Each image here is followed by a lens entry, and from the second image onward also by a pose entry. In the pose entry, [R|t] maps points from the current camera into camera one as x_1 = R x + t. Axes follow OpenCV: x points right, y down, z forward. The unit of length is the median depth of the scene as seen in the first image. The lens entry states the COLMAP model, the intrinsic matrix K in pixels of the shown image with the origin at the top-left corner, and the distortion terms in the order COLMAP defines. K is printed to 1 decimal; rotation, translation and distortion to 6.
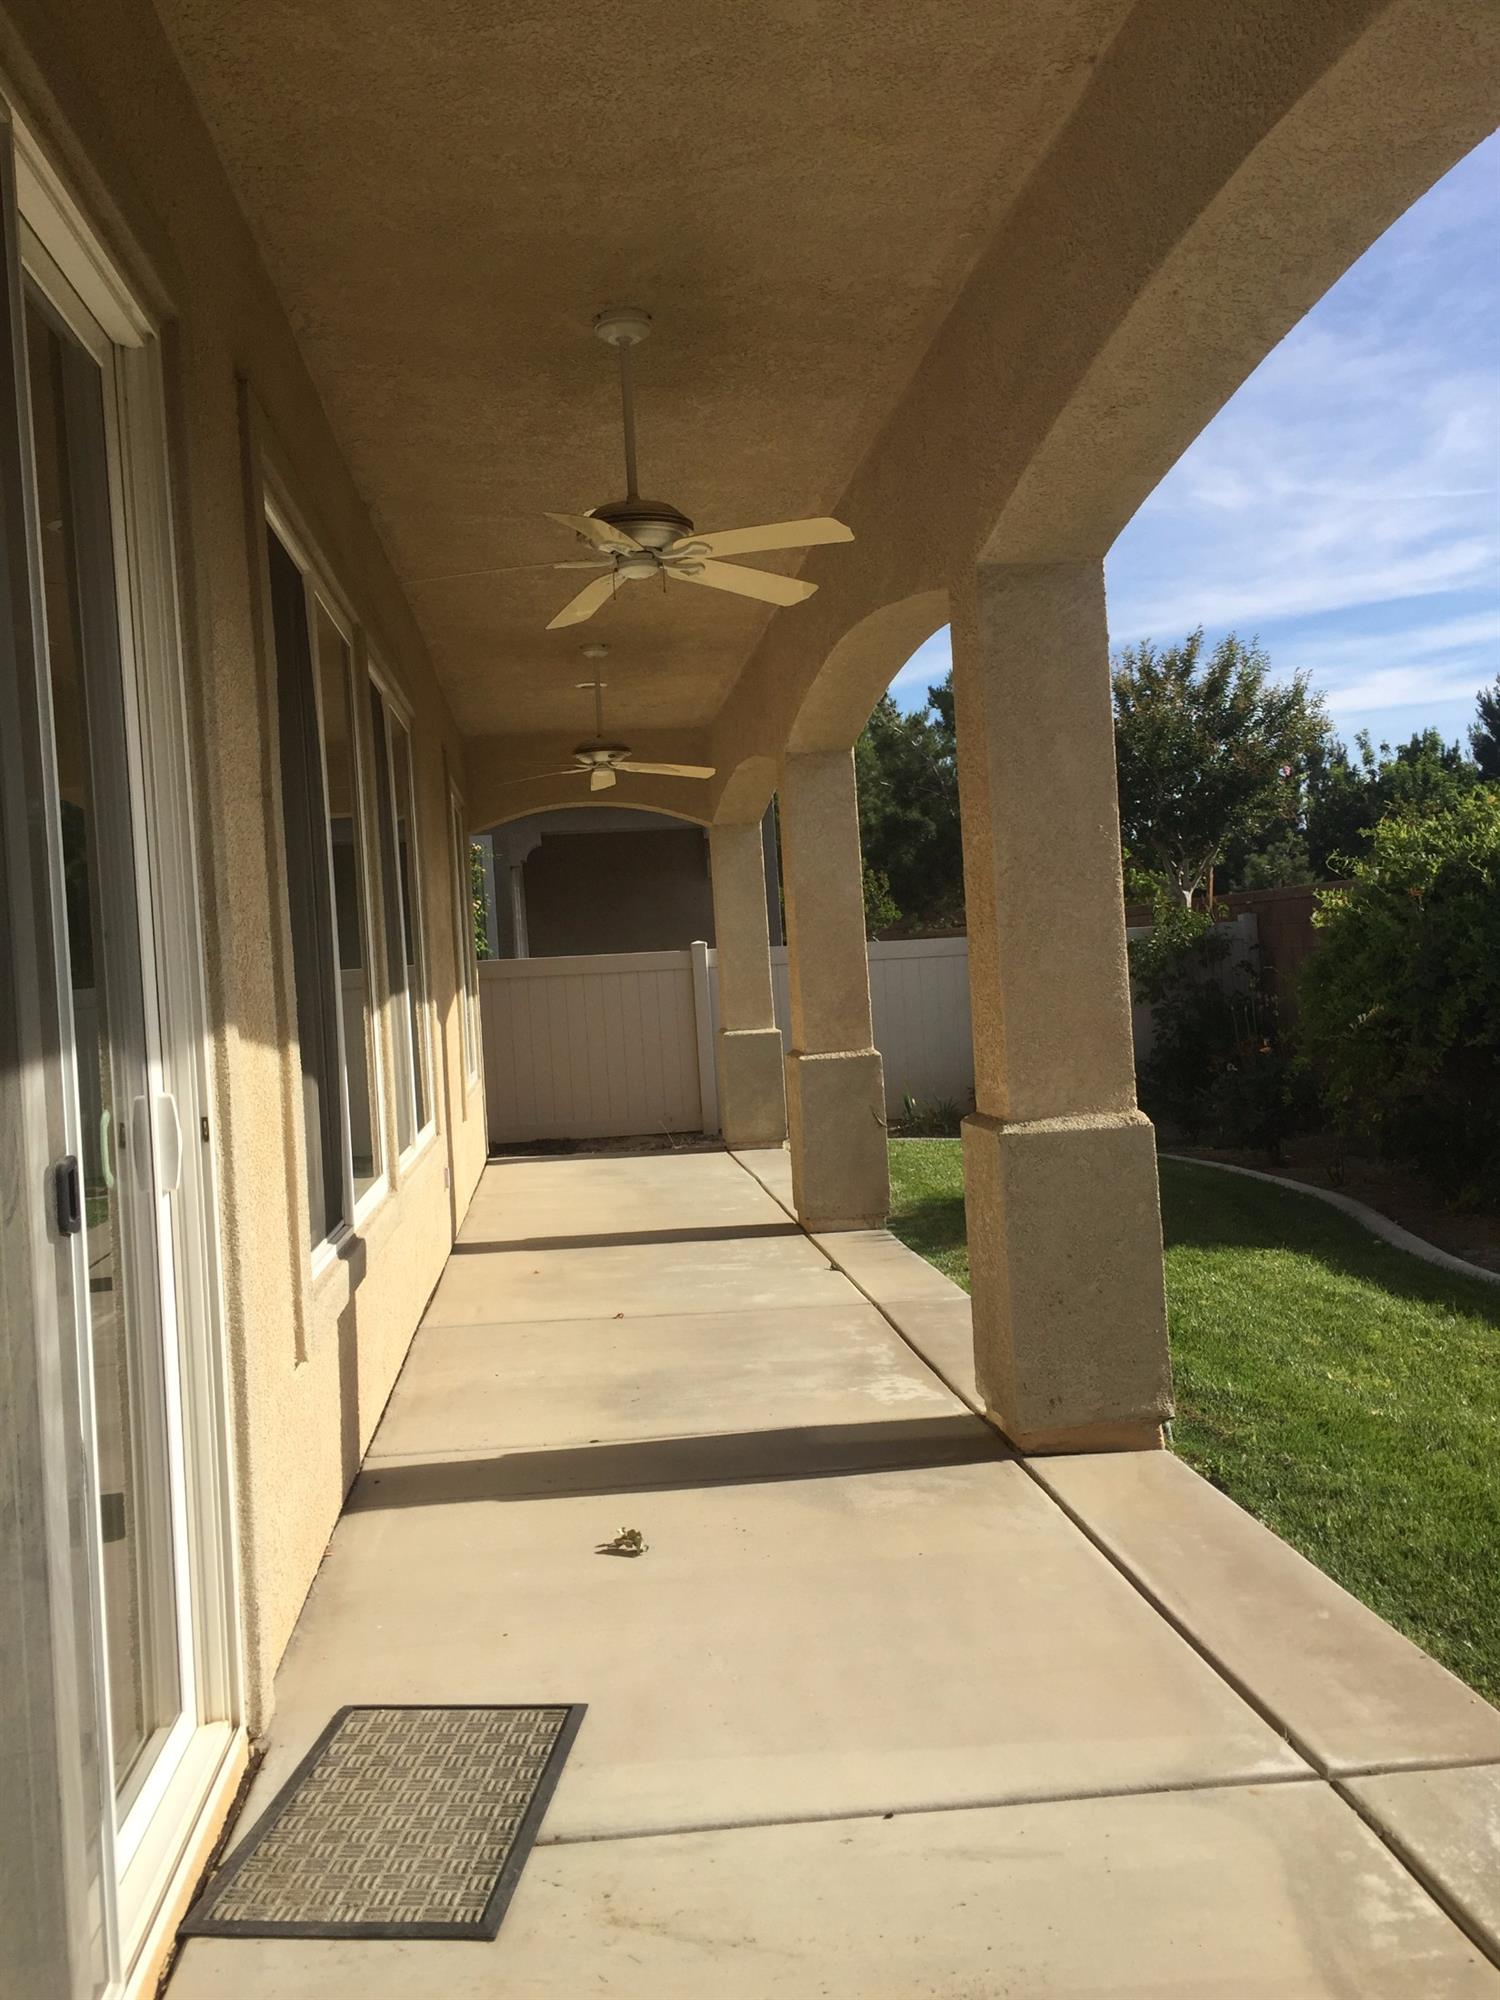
lens RADIAL K [[1716.3, 0, 719.0], [0, 1716.3, 1015.4], [0, 0, 1]] dist [0.084779, -0.094772]
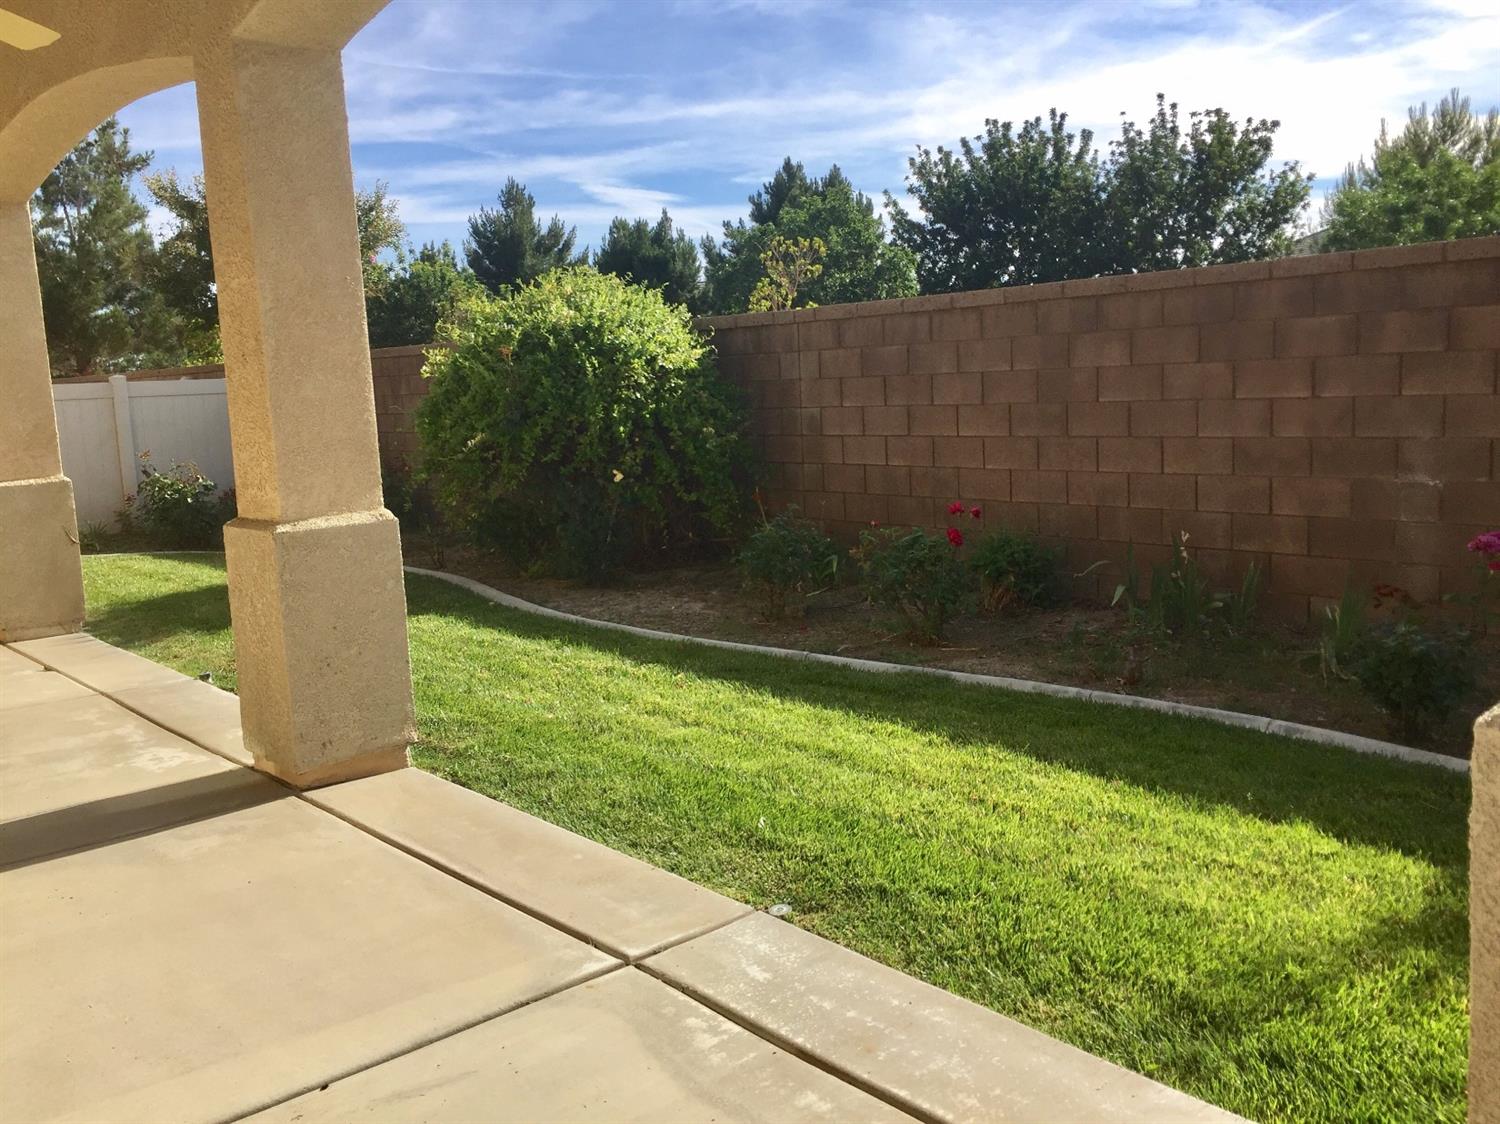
lens RADIAL K [[1287.2, 0, 752.2], [0, 1287.2, 561.8], [0, 0, 1]] dist [0.084779, -0.094772]
pose [[0.813390, -0.066926, 0.577856, -0.089893], [0.017655, 0.995742, 0.090473, 0.012634], [-0.581451, -0.063388, 0.811108, 0.067482]]
